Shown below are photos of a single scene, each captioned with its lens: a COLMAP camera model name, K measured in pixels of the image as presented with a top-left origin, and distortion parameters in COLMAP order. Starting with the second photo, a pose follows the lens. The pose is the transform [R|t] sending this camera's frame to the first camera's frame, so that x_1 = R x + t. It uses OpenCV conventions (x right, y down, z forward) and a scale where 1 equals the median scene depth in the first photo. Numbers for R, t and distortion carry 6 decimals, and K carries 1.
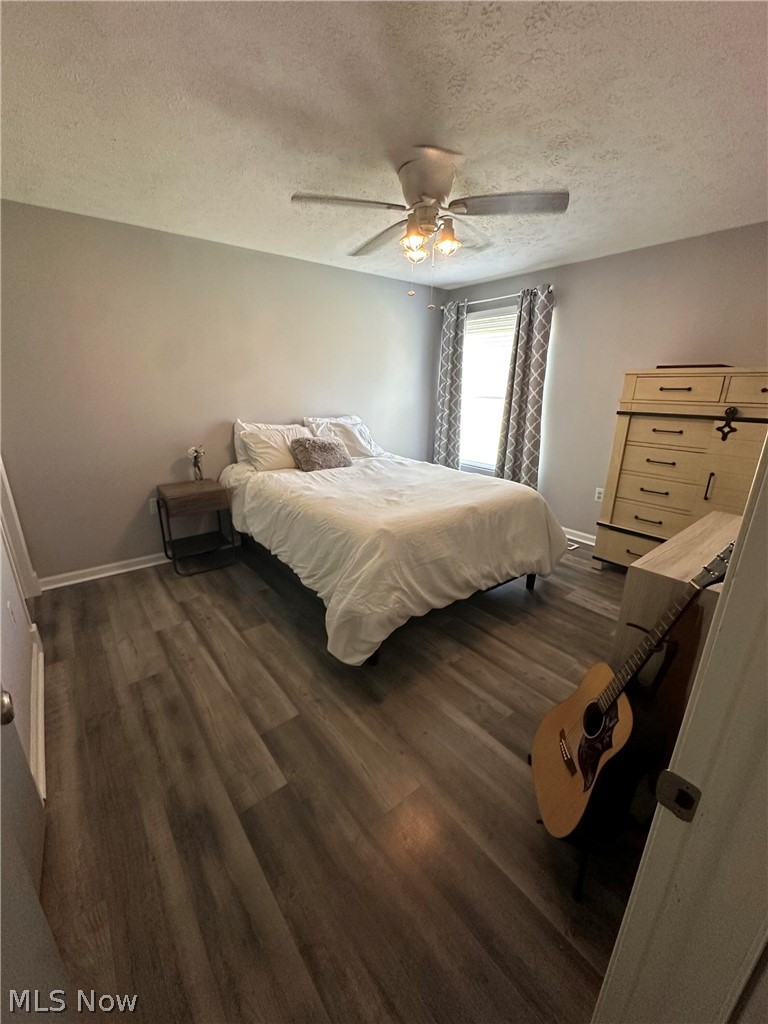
lens RADIAL K [[407.4, 0, 383.4], [0, 407.4, 514.8], [0, 0, 1]] dist [0.000136, 0.000100]
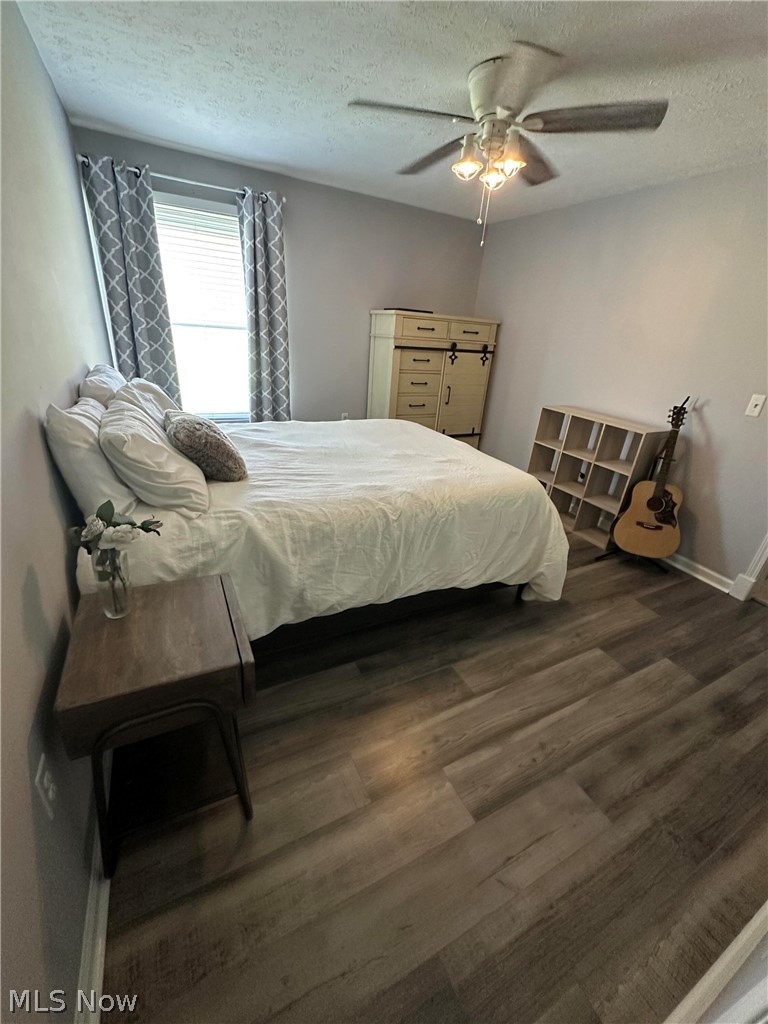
lens RADIAL K [[407.4, 0, 386.2], [0, 407.4, 511.9], [0, 0, 1]] dist [0.000136, 0.000100]
pose [[0.195318, -0.404440, 0.893465, -0.987186], [0.228650, 0.904685, 0.359534, -0.329314], [-0.953714, 0.134068, 0.269176, 1.007307]]
